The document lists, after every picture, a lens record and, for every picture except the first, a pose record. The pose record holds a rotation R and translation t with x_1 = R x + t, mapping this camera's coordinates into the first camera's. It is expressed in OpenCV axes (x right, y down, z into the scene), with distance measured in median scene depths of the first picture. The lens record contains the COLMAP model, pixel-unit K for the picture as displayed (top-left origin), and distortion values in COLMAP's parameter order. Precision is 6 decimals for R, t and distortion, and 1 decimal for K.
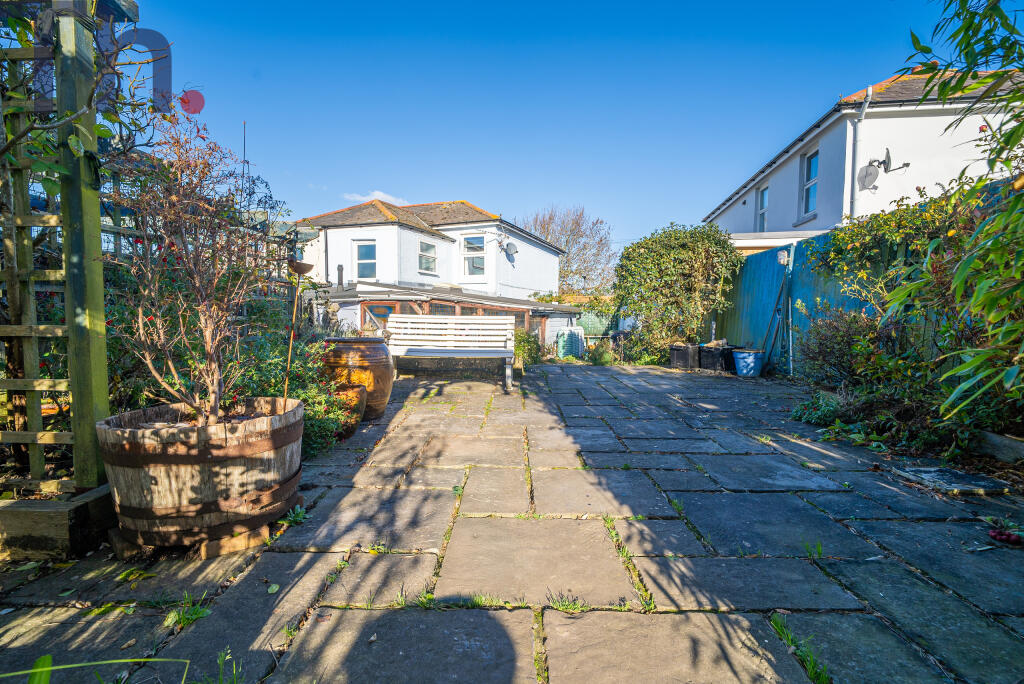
lens RADIAL K [[490.9, 0, 514.2], [0, 490.9, 324.3], [0, 0, 1]] dist [-0.000536, -0.000757]
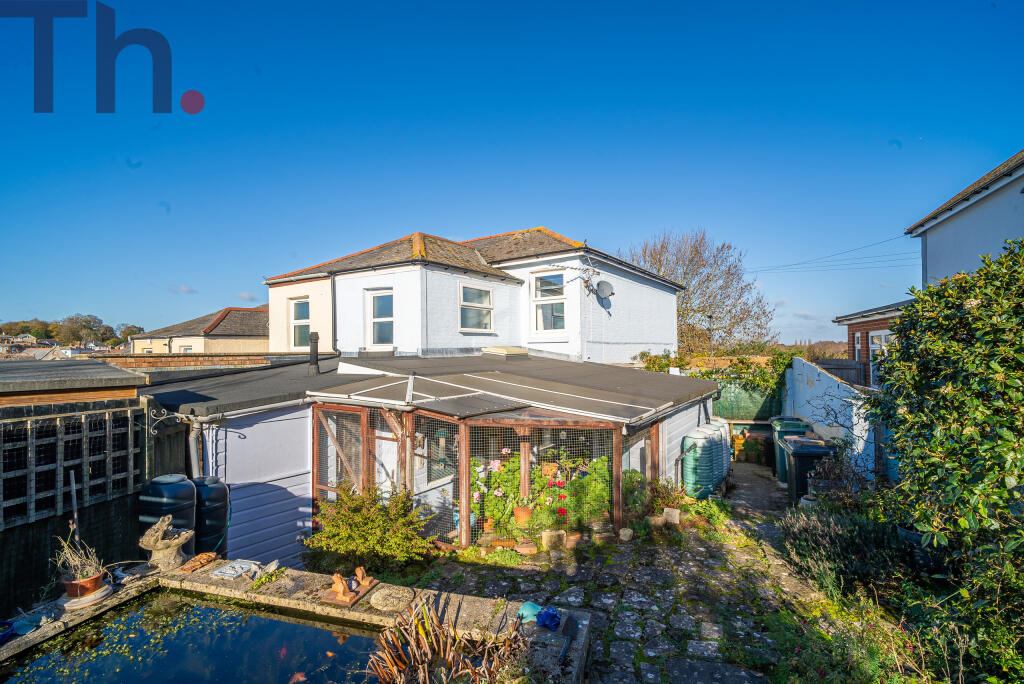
lens RADIAL K [[490.9, 0, 514.2], [0, 490.9, 324.3], [0, 0, 1]] dist [-0.000536, -0.000757]
pose [[0.974017, -0.030236, -0.224446, 0.025042], [0.013659, 0.997086, -0.075047, -0.058489], [0.226061, 0.070031, 0.971593, 0.324831]]
